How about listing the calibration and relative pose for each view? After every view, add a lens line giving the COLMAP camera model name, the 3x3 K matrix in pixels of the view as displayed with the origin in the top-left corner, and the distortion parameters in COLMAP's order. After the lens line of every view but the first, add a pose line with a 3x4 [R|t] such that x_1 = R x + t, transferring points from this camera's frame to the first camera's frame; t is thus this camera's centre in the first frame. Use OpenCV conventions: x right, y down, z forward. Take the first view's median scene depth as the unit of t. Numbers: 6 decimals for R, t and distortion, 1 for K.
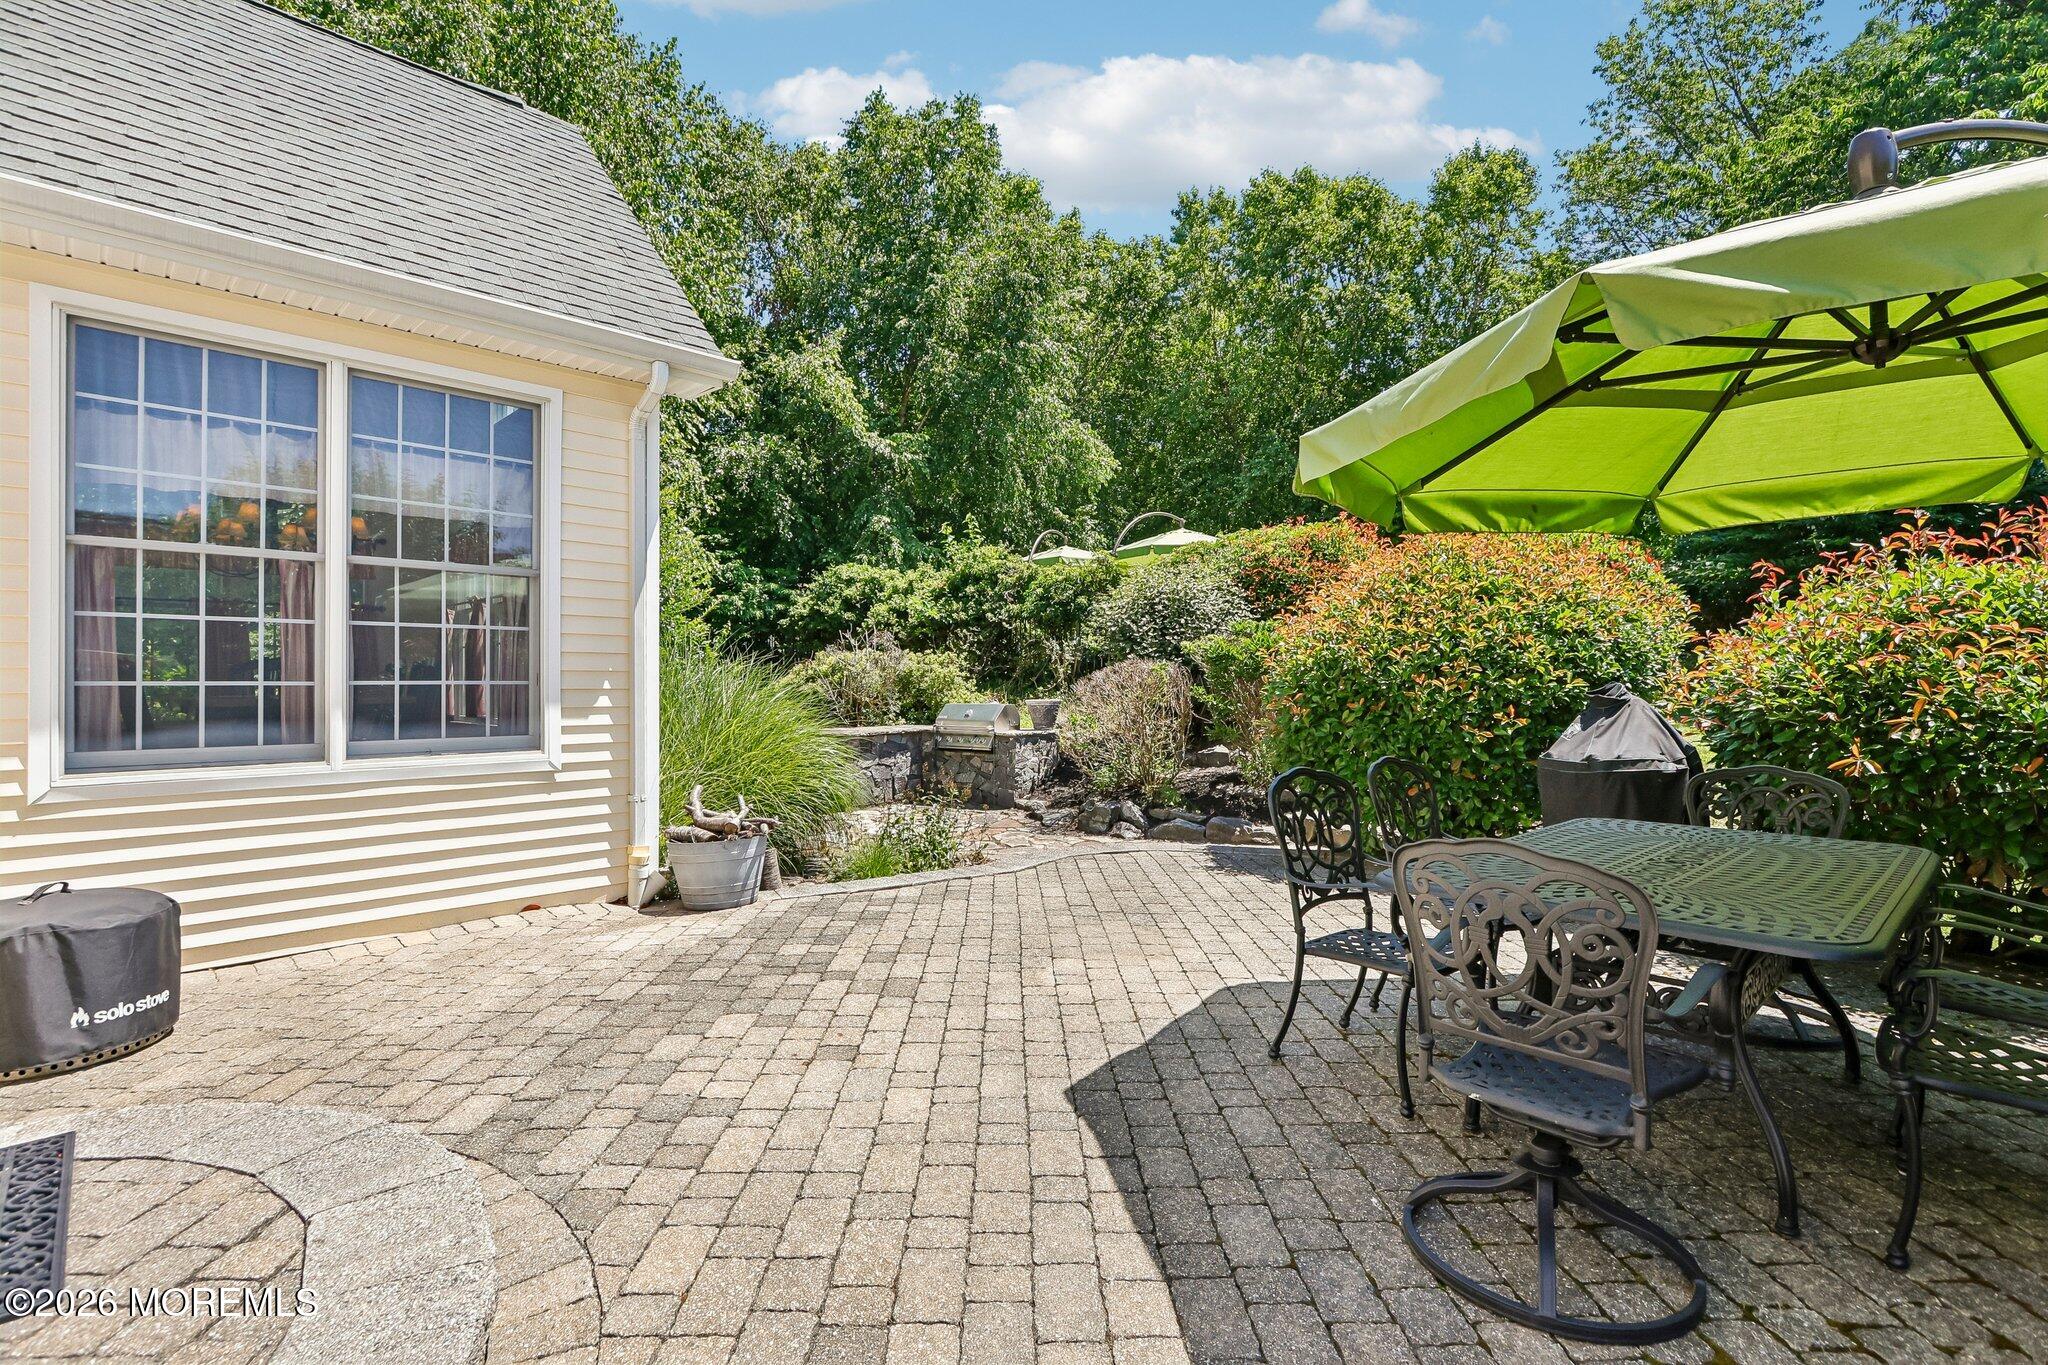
lens RADIAL K [[947.0, 0, 1010.1], [0, 947.0, 675.0], [0, 0, 1]] dist [-0.007668, -0.000343]
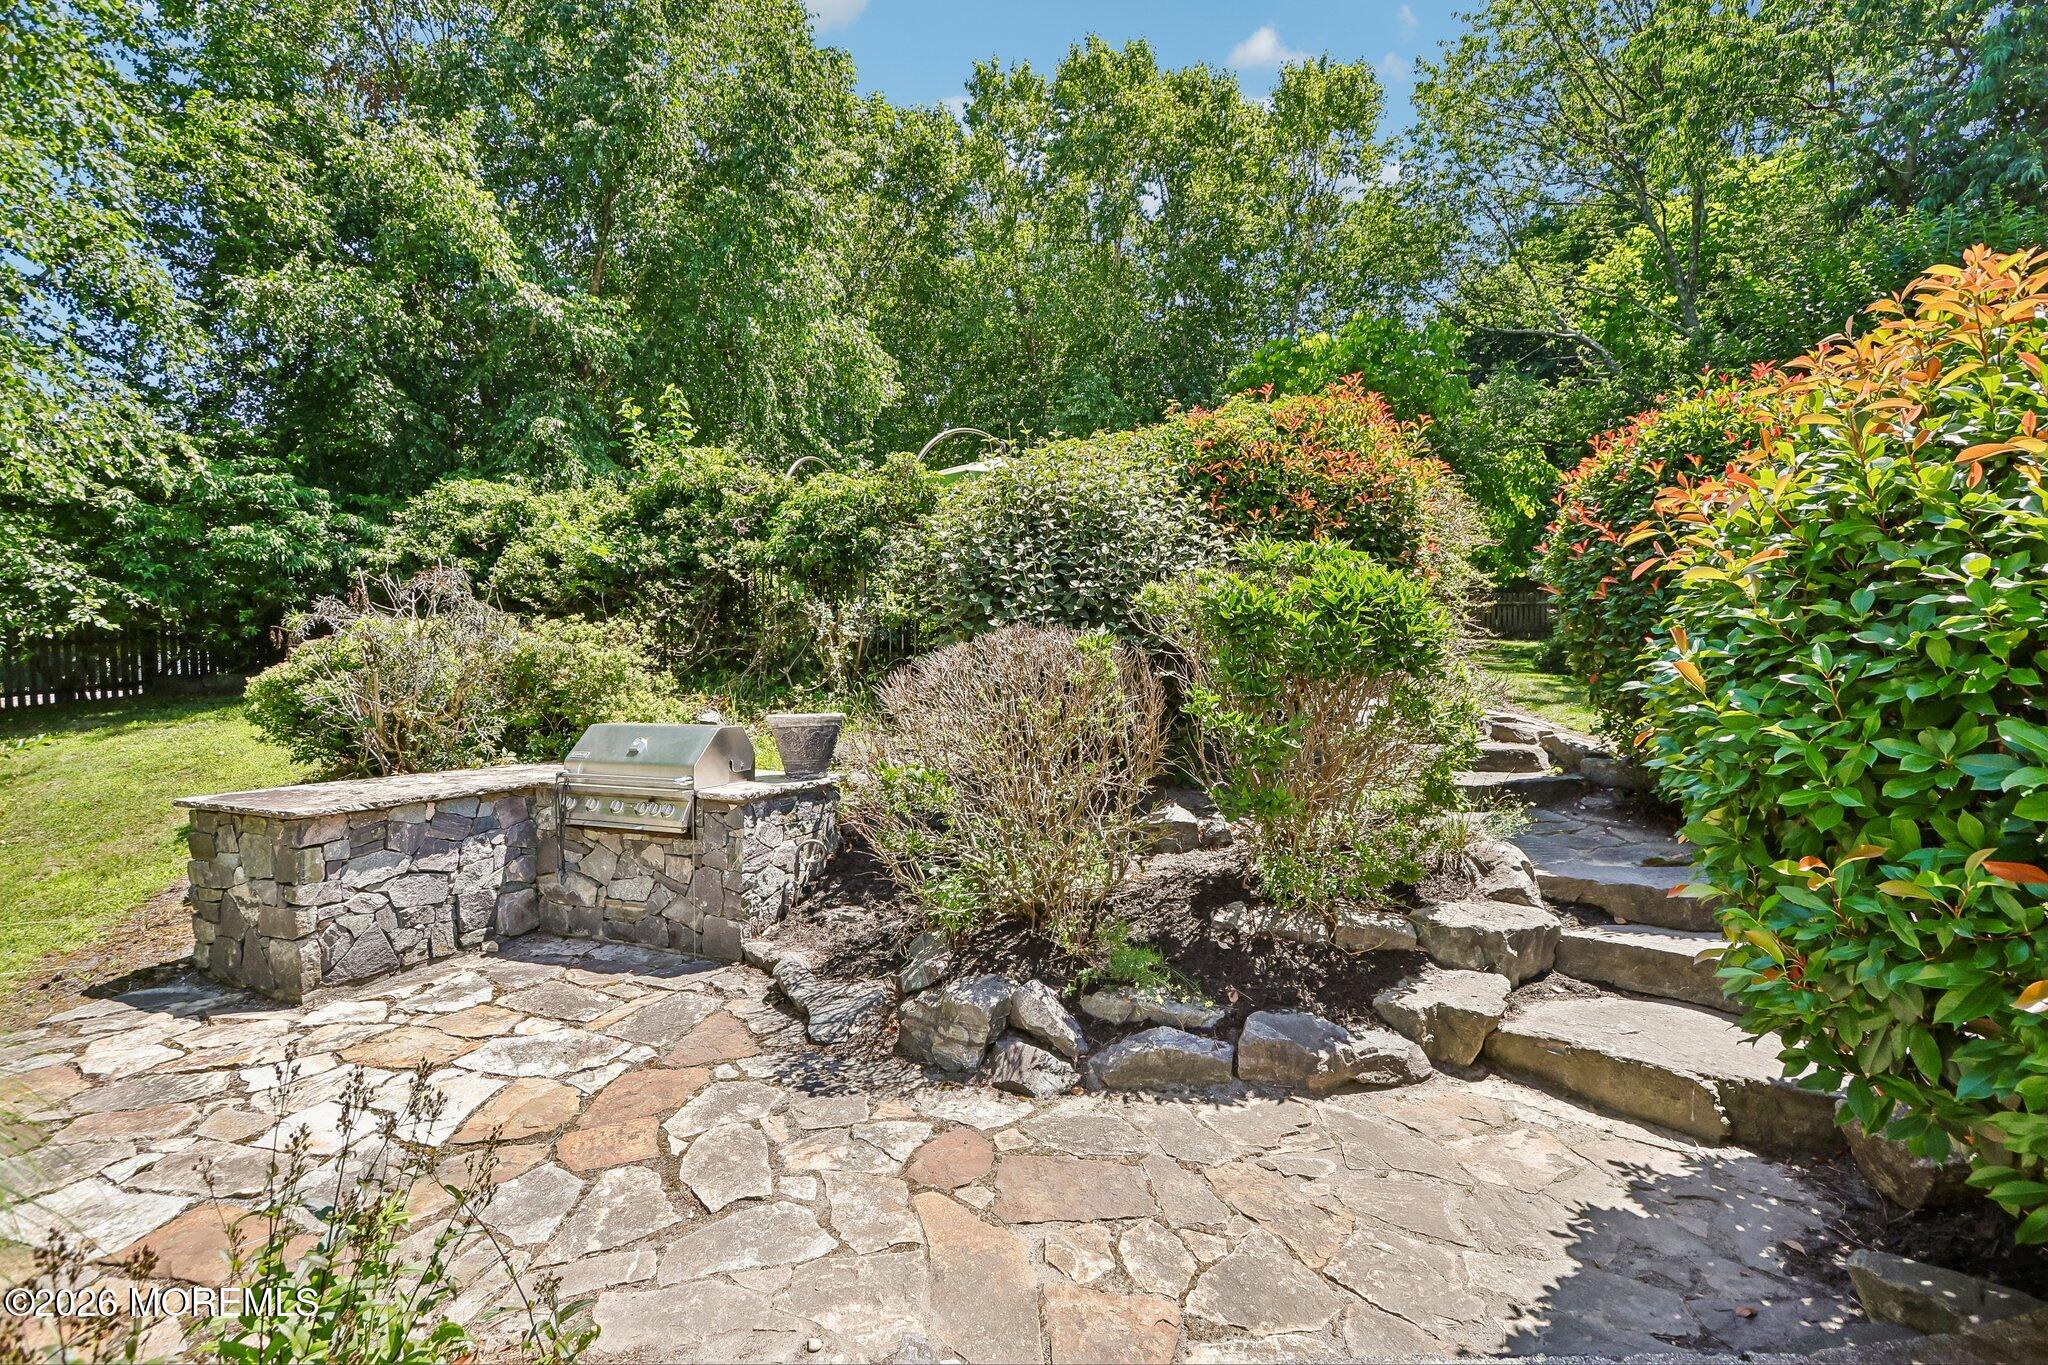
lens RADIAL K [[951.8, 0, 1017.9], [0, 951.8, 673.0], [0, 0, 1]] dist [-0.018157, 0.000238]
pose [[0.965792, -0.001654, 0.259314, 0.014174], [-0.000492, 0.999966, 0.008213, 0.001246], [-0.259319, -0.008060, 0.965758, 0.515586]]
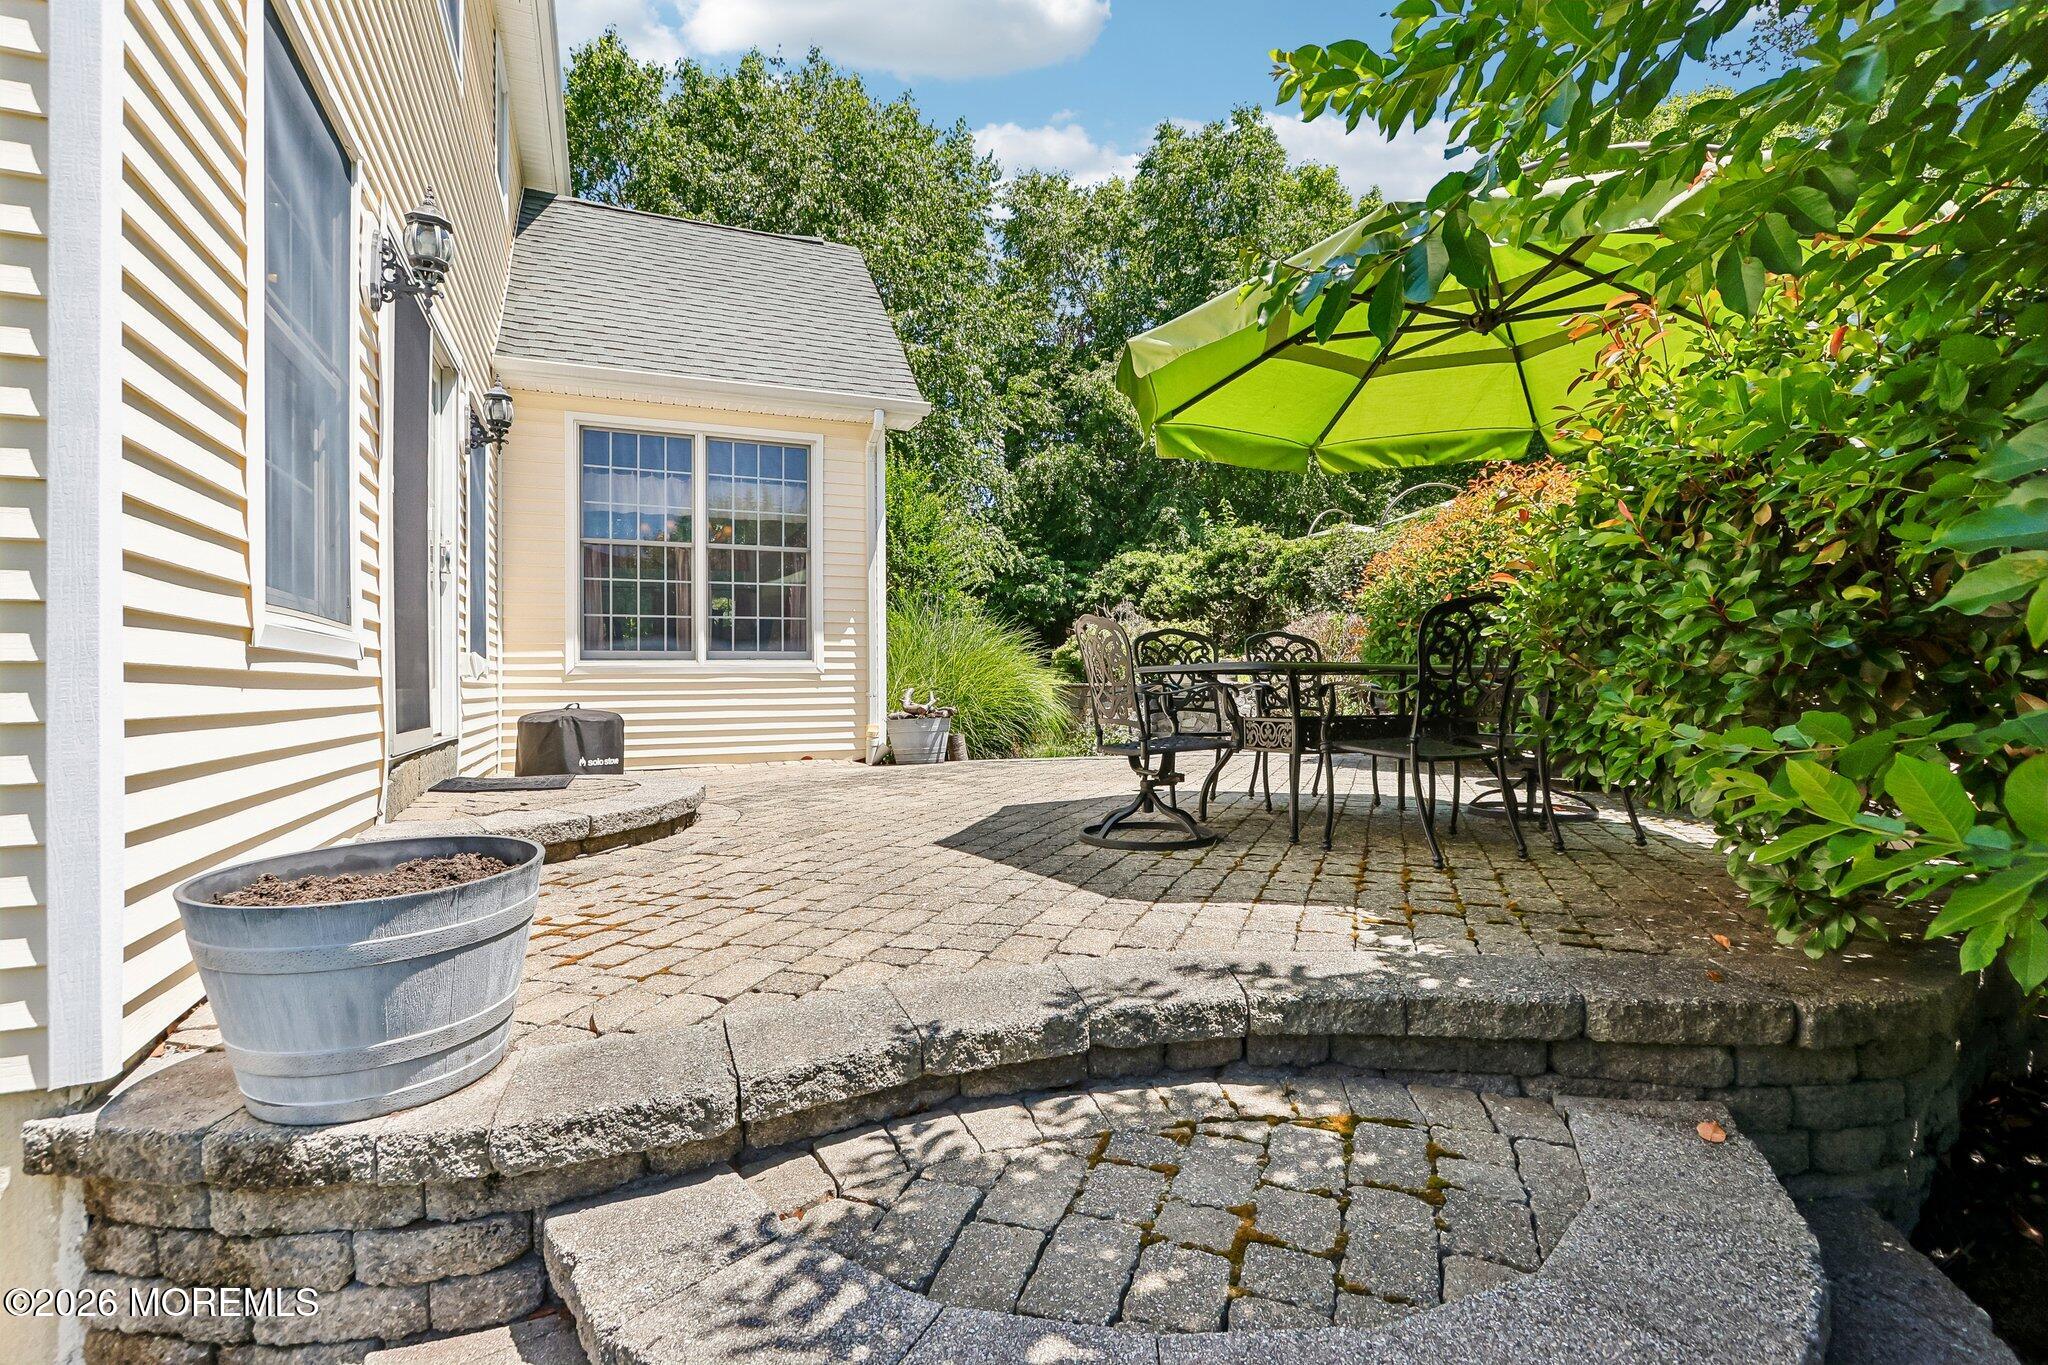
lens RADIAL K [[951.8, 0, 1017.9], [0, 951.8, 673.0], [0, 0, 1]] dist [-0.018157, 0.000238]
pose [[0.929370, -0.010921, -0.368988, 0.190058], [0.009710, 0.999940, -0.005139, 0.050611], [0.369022, 0.001193, 0.929420, -0.166511]]
